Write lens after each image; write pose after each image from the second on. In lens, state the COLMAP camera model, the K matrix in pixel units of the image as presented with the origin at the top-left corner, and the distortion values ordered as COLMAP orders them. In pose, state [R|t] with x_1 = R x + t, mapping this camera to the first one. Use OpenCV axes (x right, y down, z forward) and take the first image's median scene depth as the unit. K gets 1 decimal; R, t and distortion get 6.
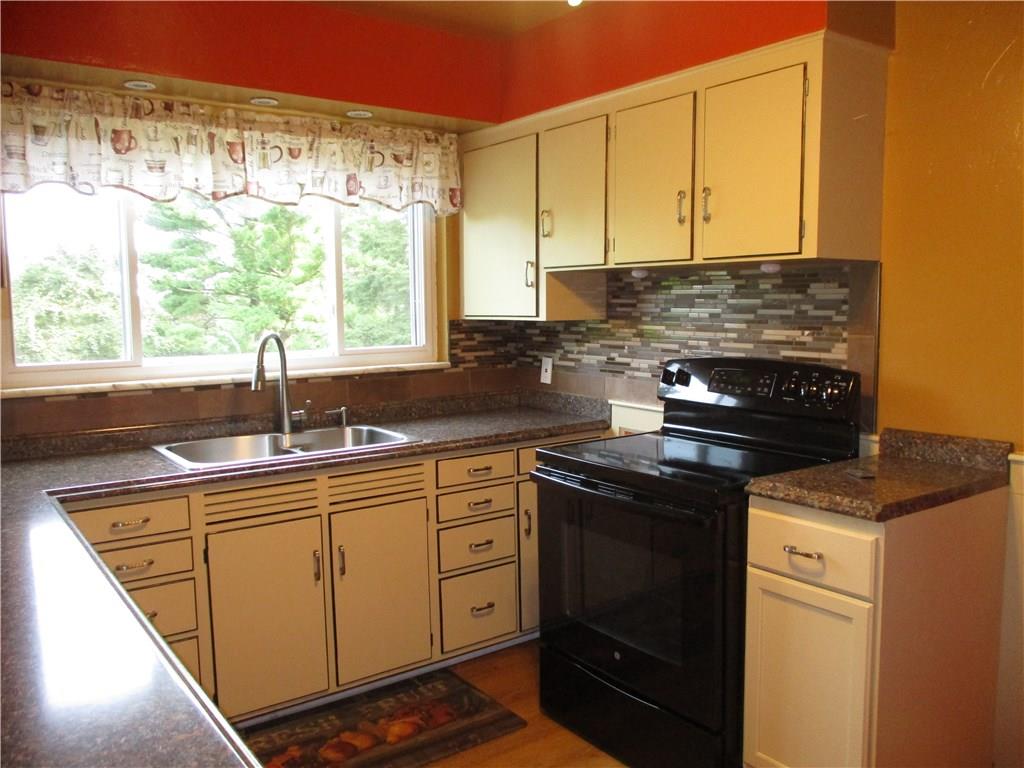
lens RADIAL K [[837.4, 0, 512.0], [0, 837.4, 384.0], [0, 0, 1]] dist [-0.007025, -0.004212]
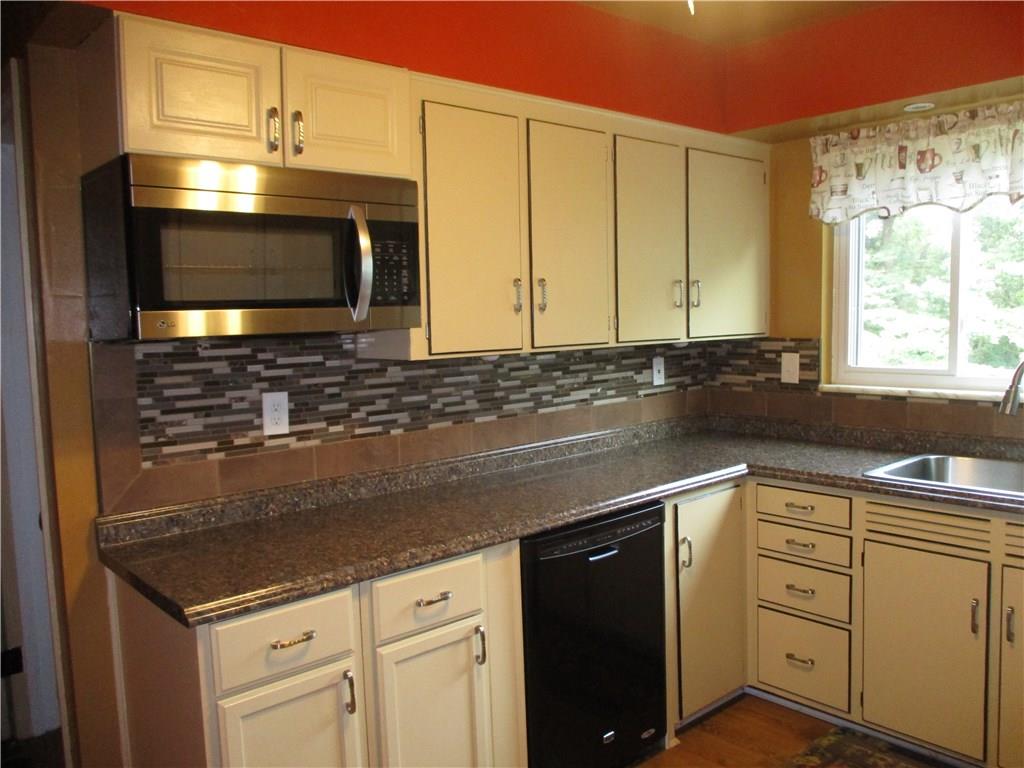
lens RADIAL K [[850.4, 0, 512.0], [0, 850.4, 384.0], [0, 0, 1]] dist [-0.039722, 0.005800]
pose [[0.080856, 0.093061, -0.992372, 0.562598], [-0.074713, 0.993397, 0.087070, -0.064574], [0.993922, 0.067103, 0.087274, 0.407907]]
